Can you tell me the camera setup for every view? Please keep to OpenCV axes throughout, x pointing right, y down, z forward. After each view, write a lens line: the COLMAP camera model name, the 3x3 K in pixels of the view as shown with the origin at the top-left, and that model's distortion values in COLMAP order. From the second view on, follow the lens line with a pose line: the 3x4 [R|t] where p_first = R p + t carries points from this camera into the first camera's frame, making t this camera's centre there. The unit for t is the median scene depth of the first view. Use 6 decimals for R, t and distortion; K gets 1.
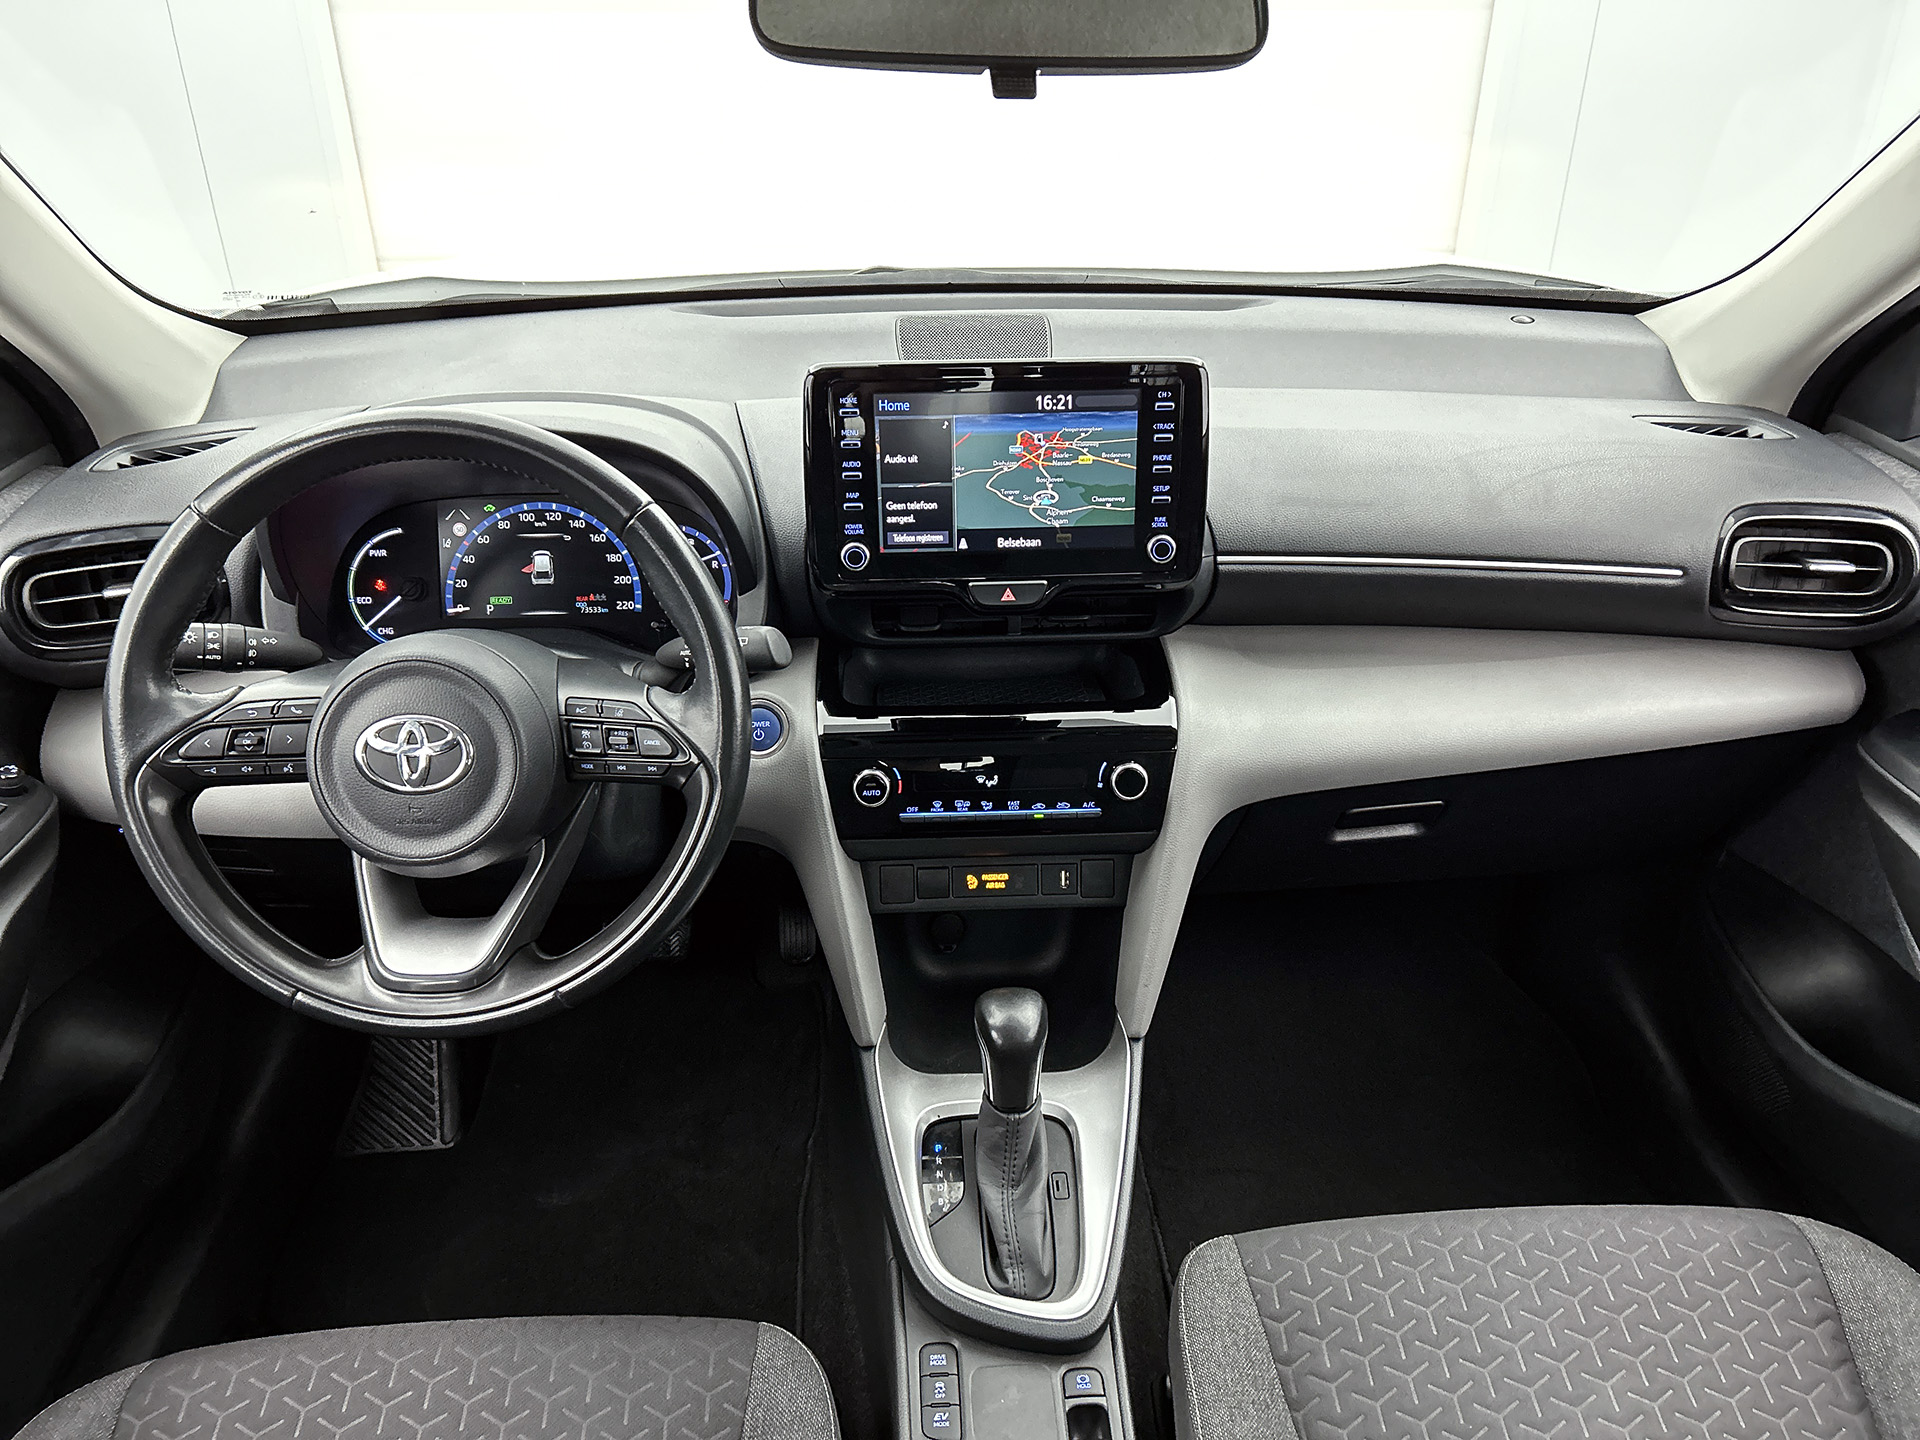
lens RADIAL K [[1489.5, 0, 984.2], [0, 1489.5, 730.8], [0, 0, 1]] dist [0.043864, -0.072912]
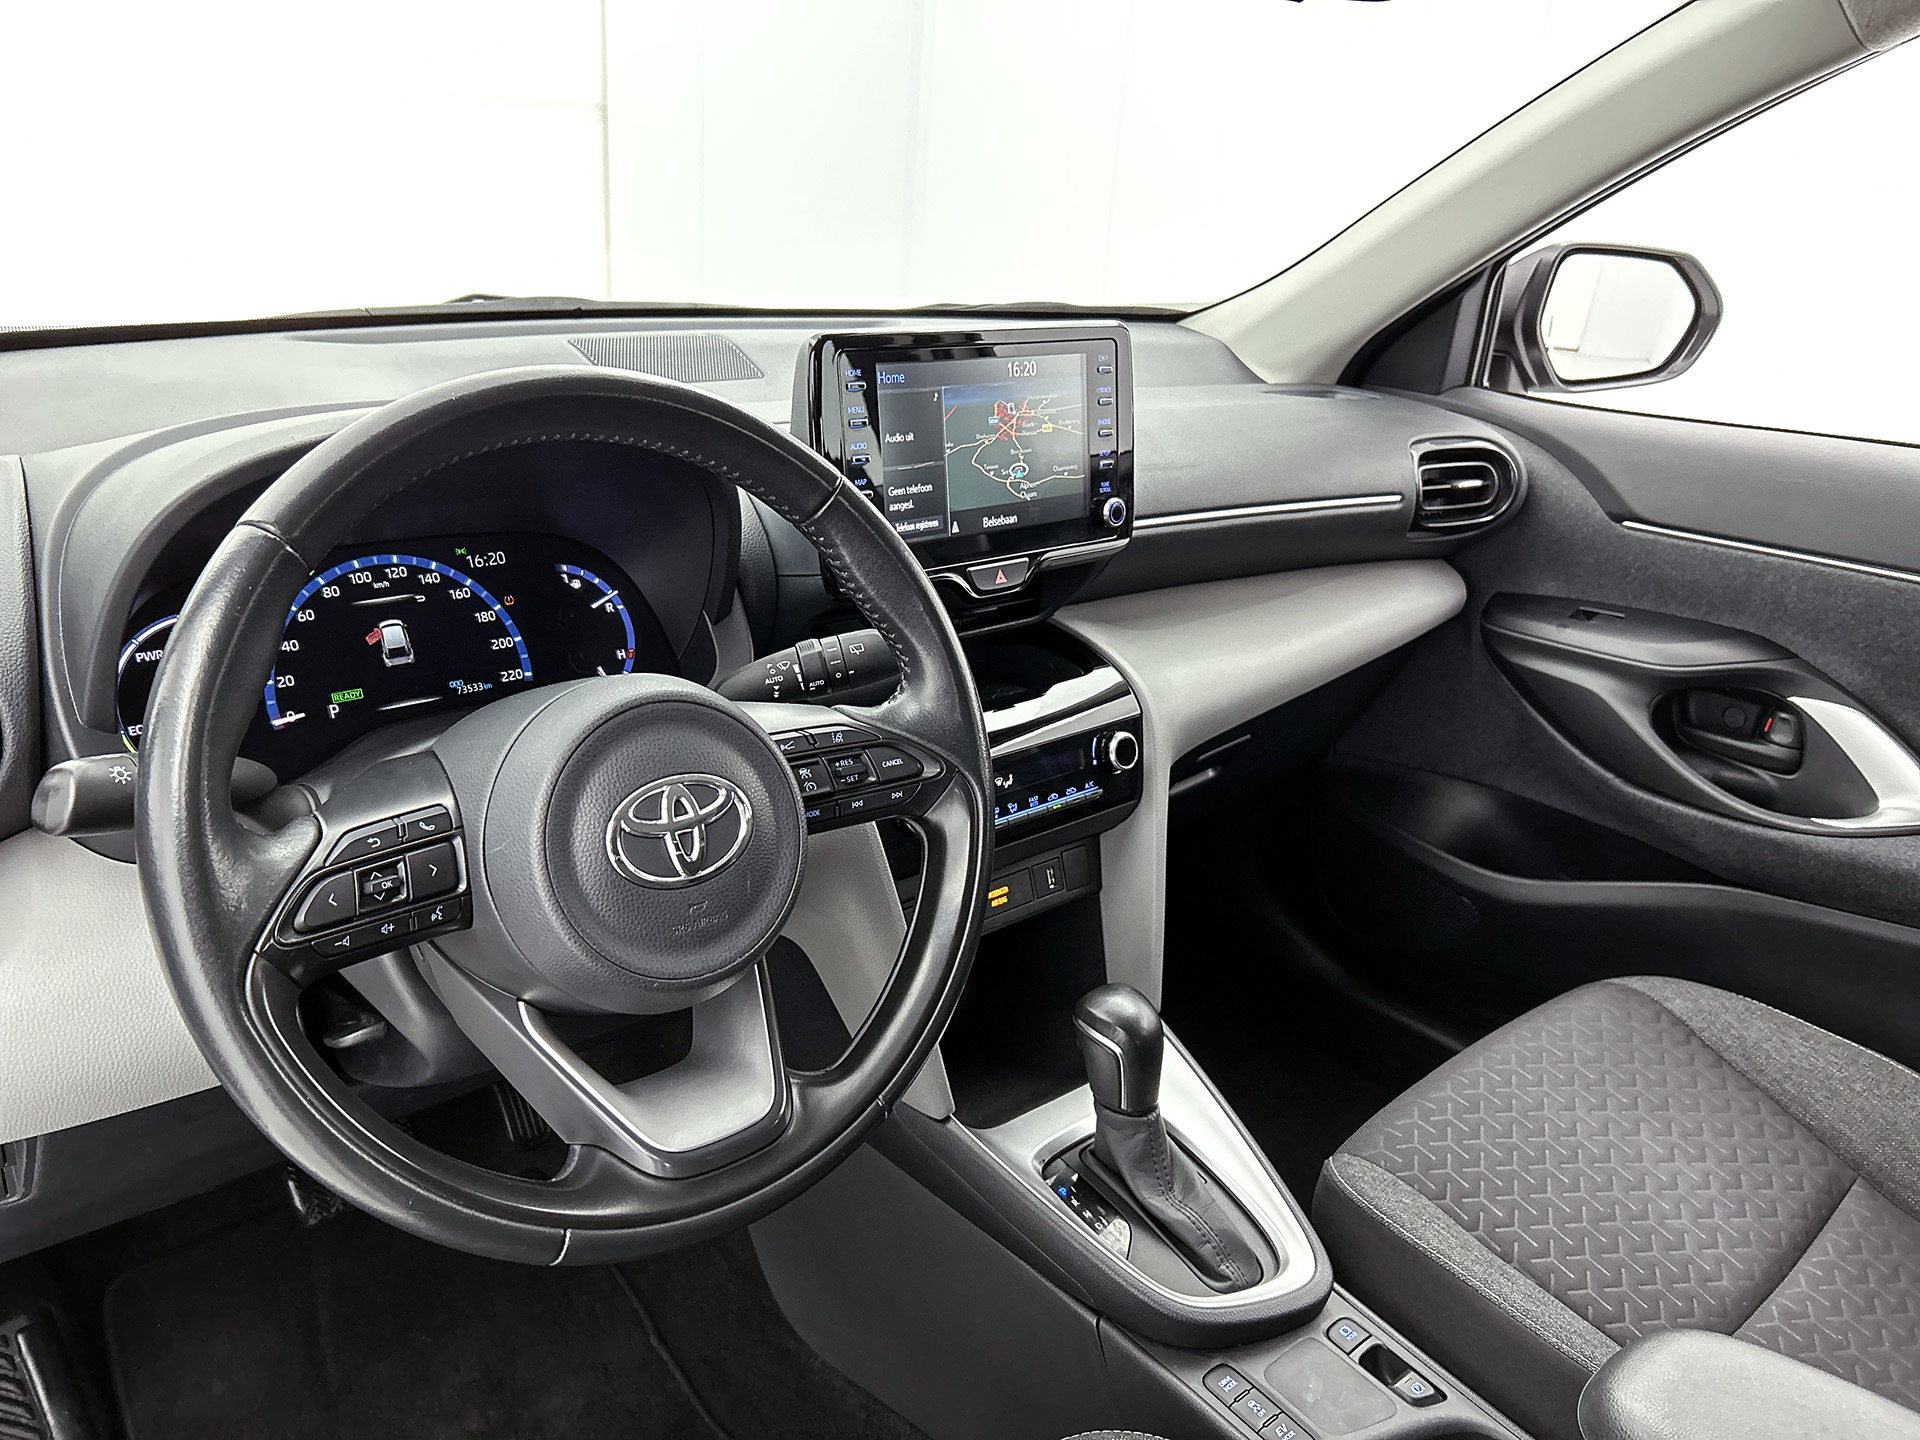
lens RADIAL K [[1489.5, 0, 1019.8], [0, 1489.5, 712.5], [0, 0, 1]] dist [0.043864, -0.072912]
pose [[0.766085, -0.177994, 0.617602, -0.569852], [0.239034, 0.970868, -0.016697, 0.009800], [-0.596638, 0.160419, 0.786314, 0.273523]]
